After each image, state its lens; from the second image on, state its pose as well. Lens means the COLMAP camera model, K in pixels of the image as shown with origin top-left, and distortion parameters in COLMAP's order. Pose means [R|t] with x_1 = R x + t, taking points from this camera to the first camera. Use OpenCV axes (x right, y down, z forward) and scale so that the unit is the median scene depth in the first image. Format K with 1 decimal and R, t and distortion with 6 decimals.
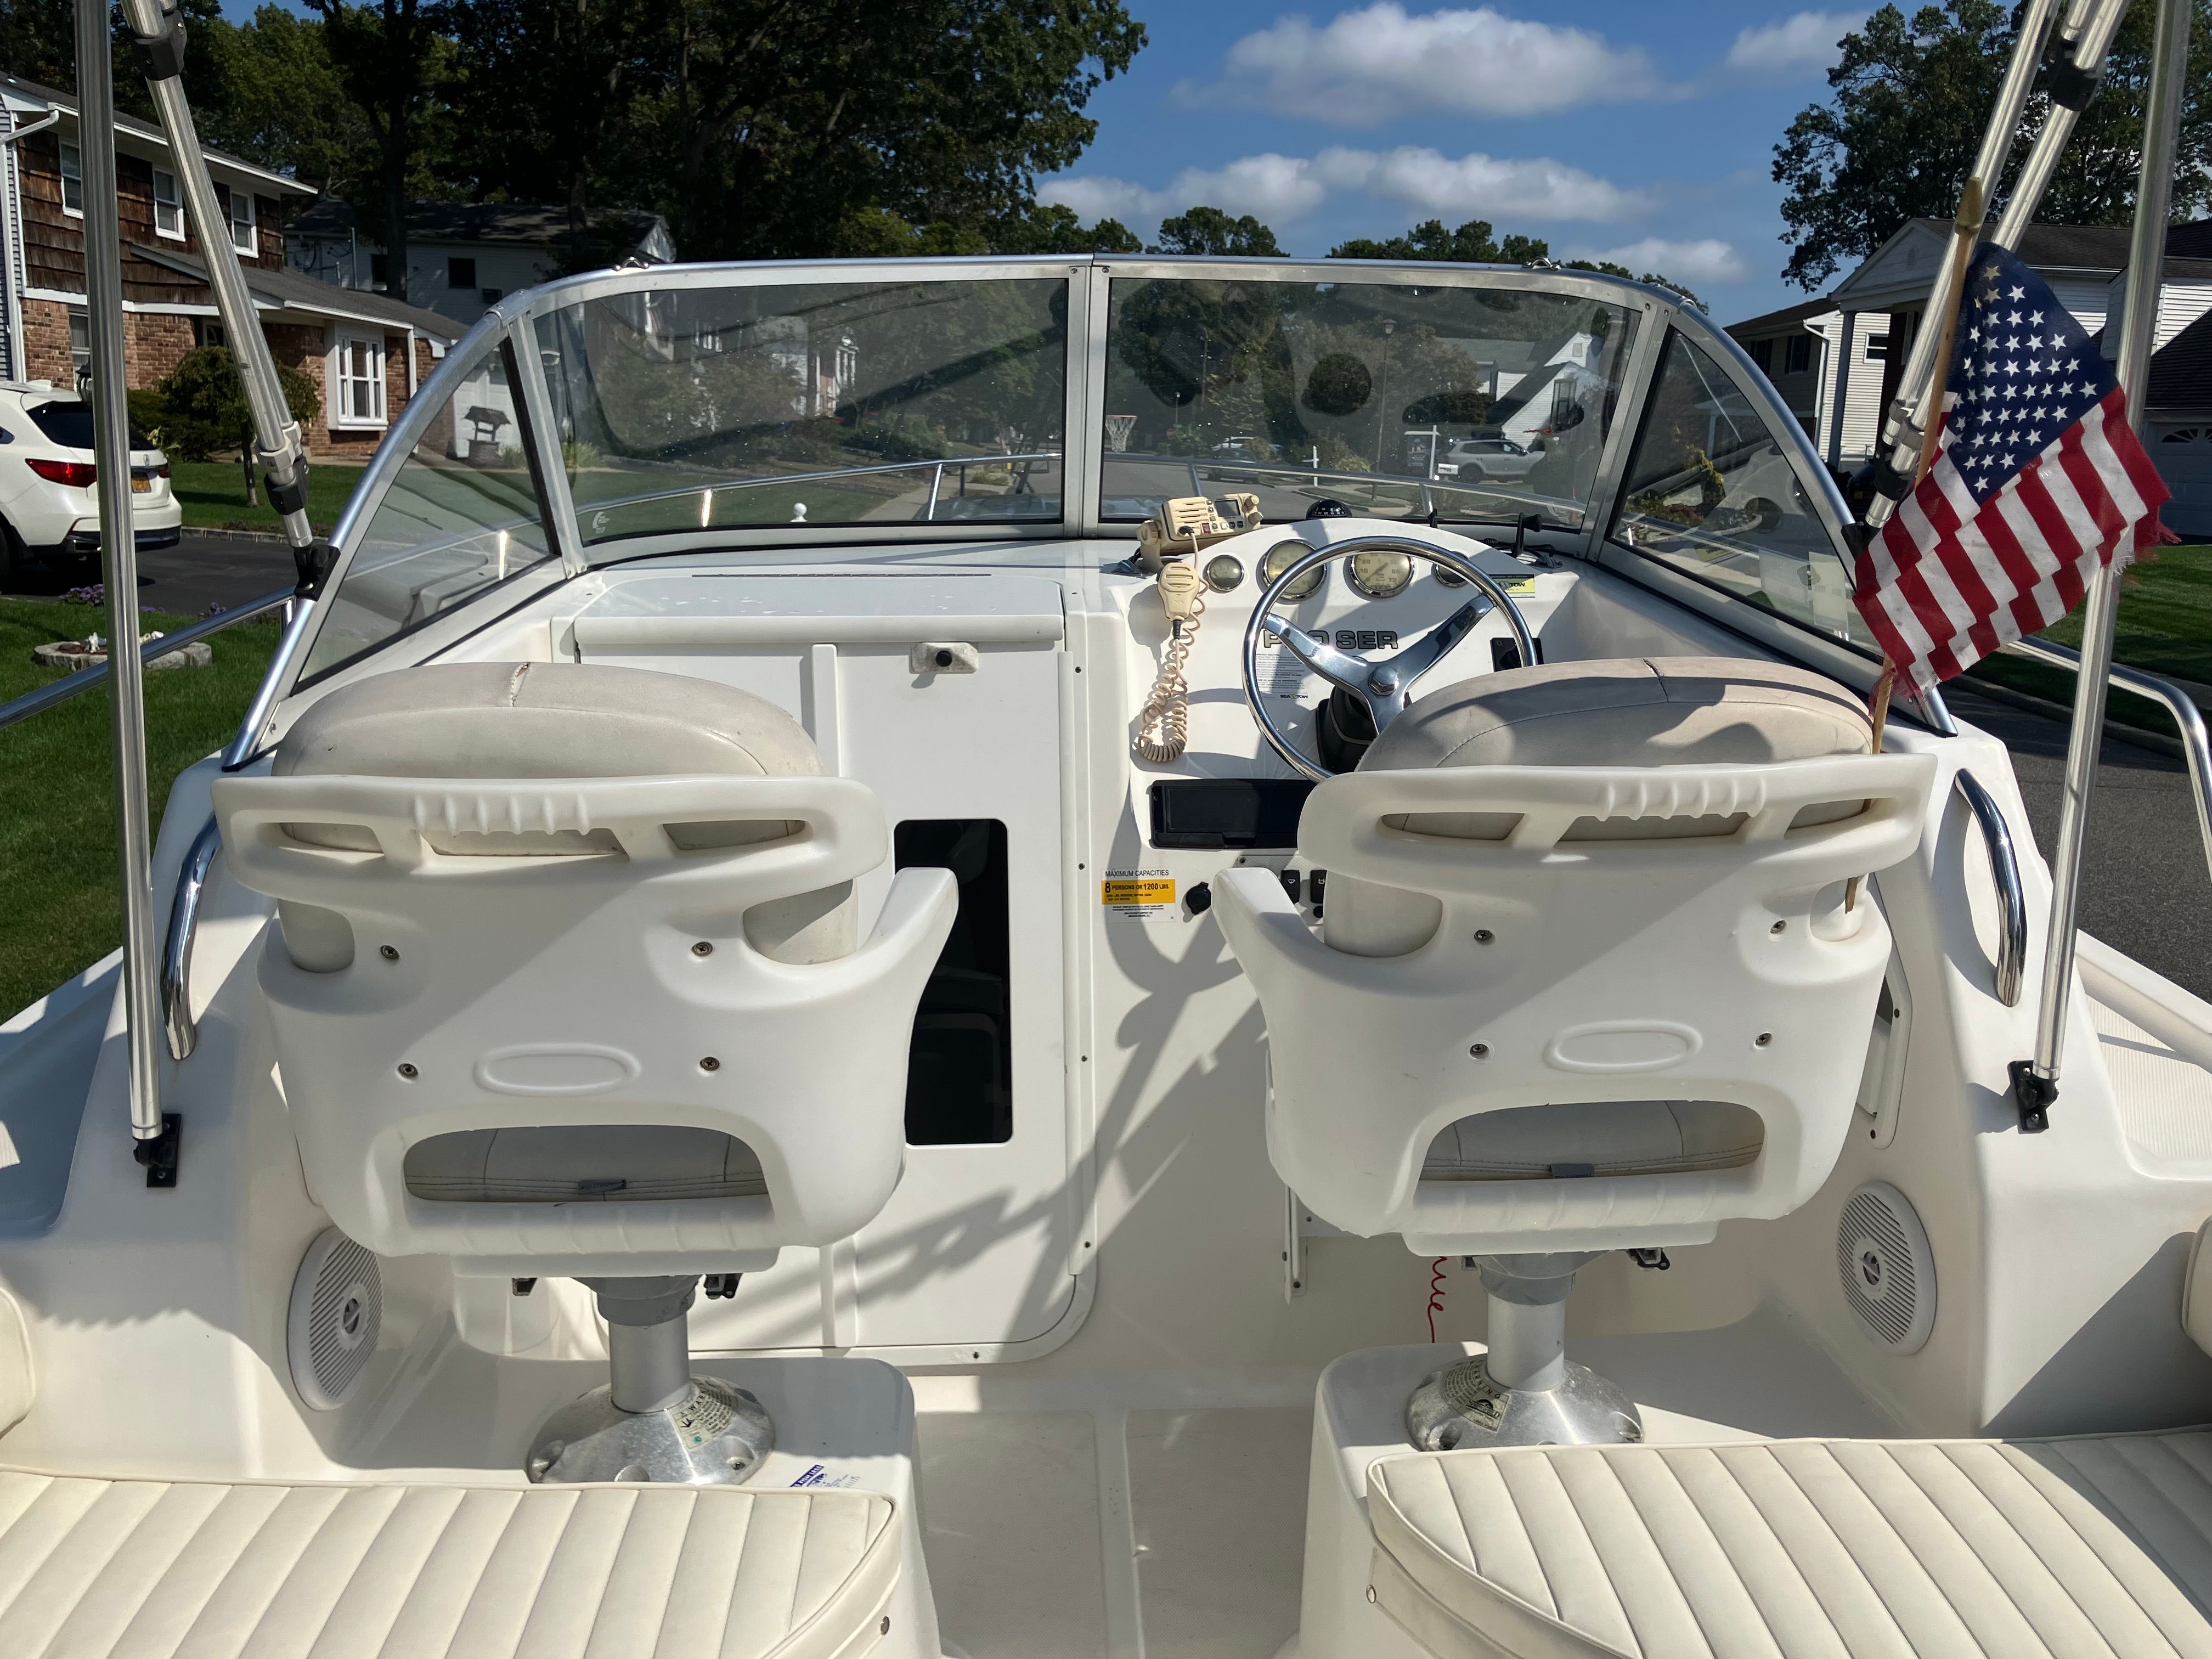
lens RADIAL K [[1872.6, 0, 1102.5], [0, 1872.6, 762.4], [0, 0, 1]] dist [0.015742, -0.014582]
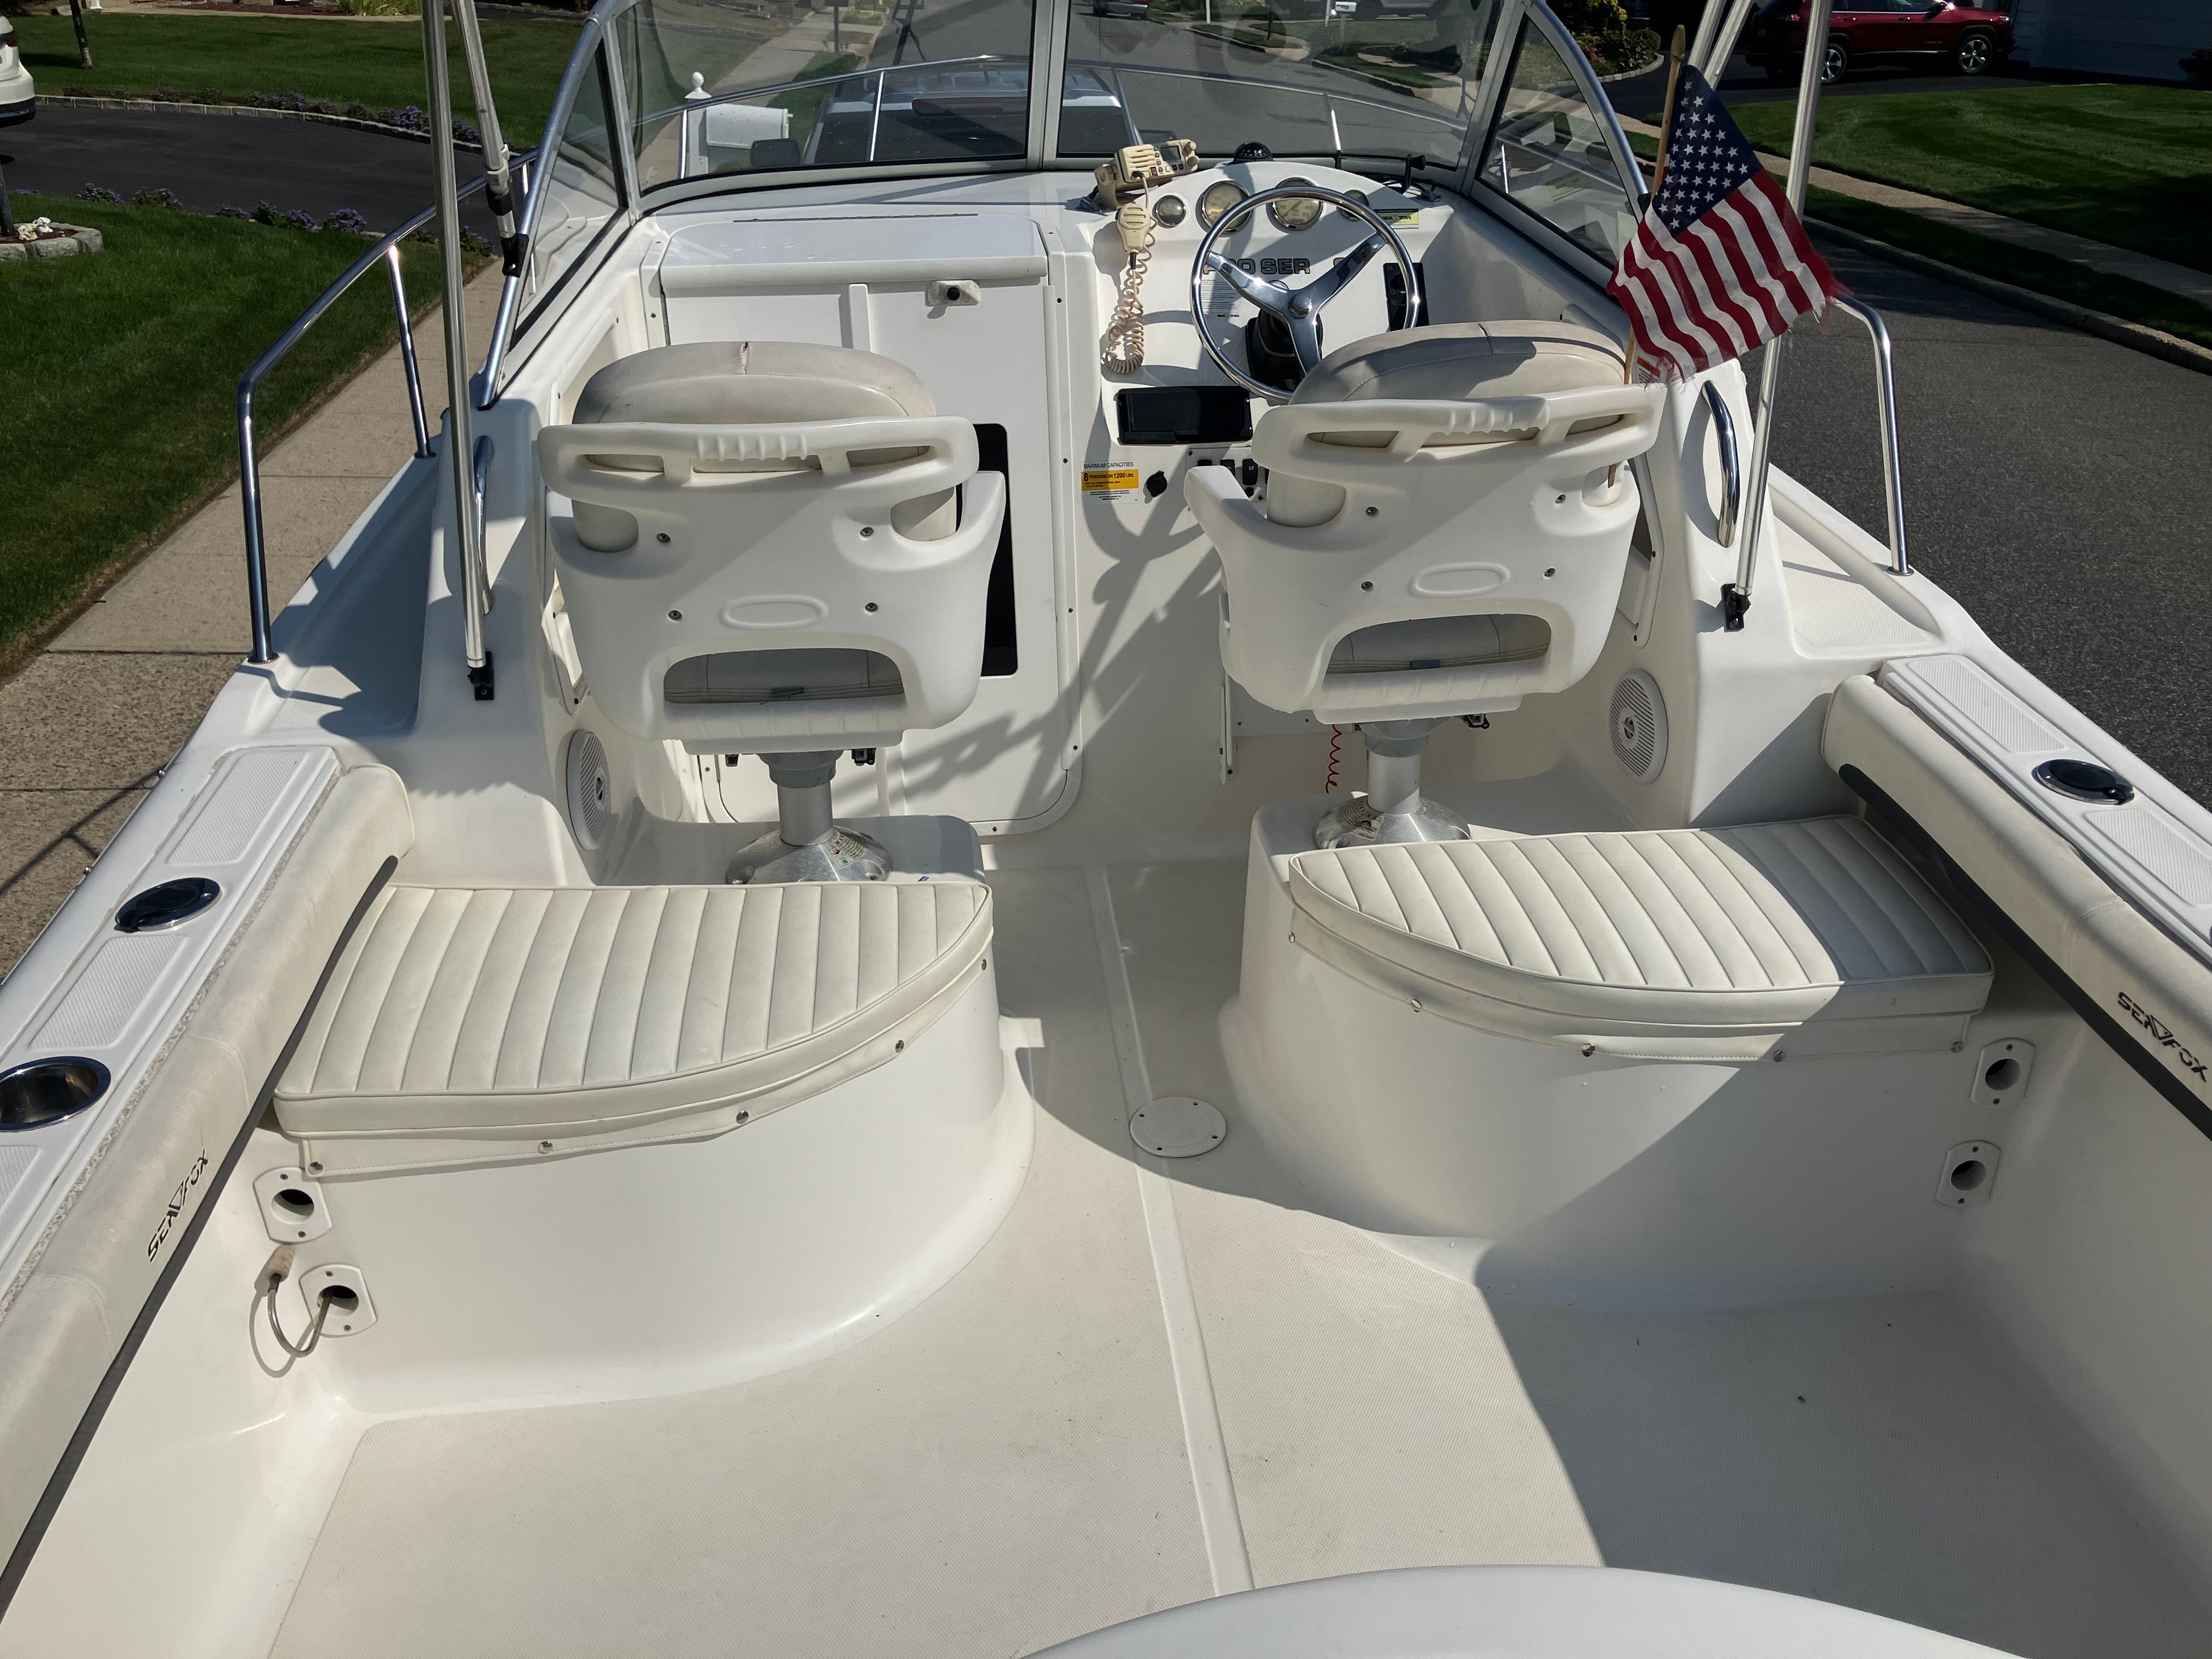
lens RADIAL K [[1862.4, 0, 1117.0], [0, 1862.4, 811.3], [0, 0, 1]] dist [0.070557, -0.141381]
pose [[0.997712, -0.033582, 0.058682, -0.057941], [0.017685, 0.967329, 0.252905, -0.033678], [-0.065258, -0.251288, 0.965710, -0.298714]]
